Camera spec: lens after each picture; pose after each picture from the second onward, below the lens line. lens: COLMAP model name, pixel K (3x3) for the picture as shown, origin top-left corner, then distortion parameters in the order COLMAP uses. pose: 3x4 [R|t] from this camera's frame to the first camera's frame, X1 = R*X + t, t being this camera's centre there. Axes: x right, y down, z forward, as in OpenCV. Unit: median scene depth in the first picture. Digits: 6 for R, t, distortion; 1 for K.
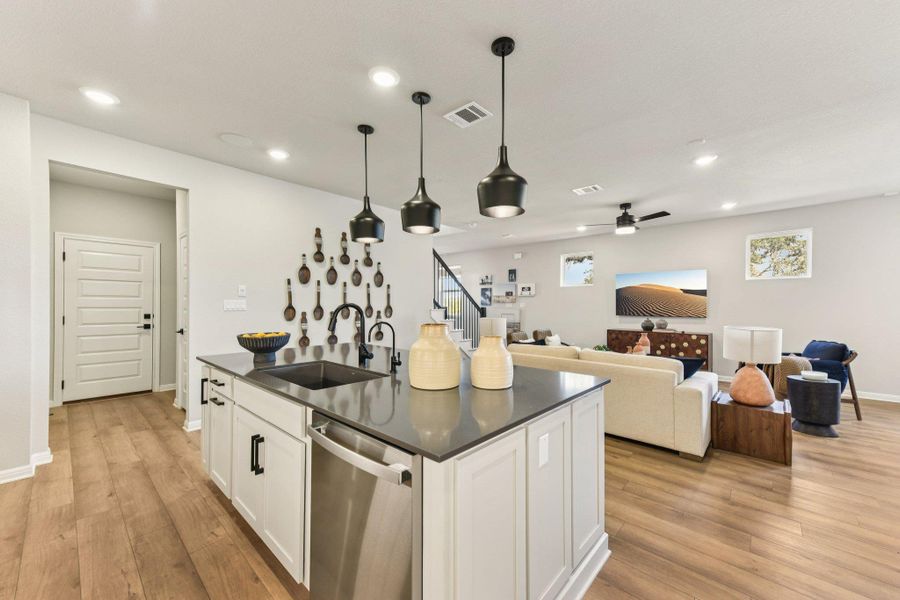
lens RADIAL K [[346.5, 0, 454.9], [0, 346.5, 302.5], [0, 0, 1]] dist [0.024413, -0.000181]
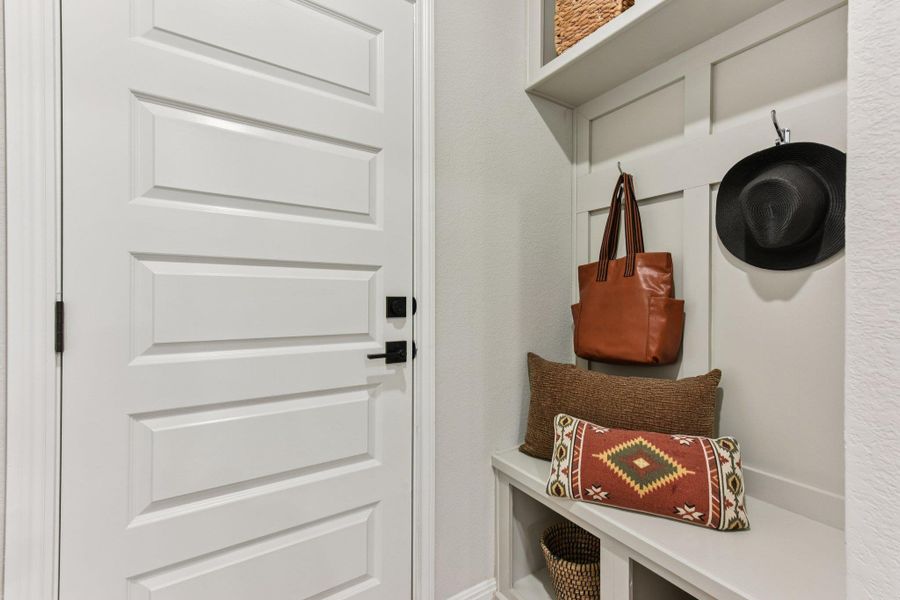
lens RADIAL K [[373.4, 0, 450.1], [0, 373.4, 308.1], [0, 0, 1]] dist [0.000380, -0.000079]
pose [[0.966497, 0.005391, -0.256620, -1.317494], [0.001758, 0.999617, 0.027622, 0.056424], [0.256670, -0.027148, 0.966118, 1.320636]]
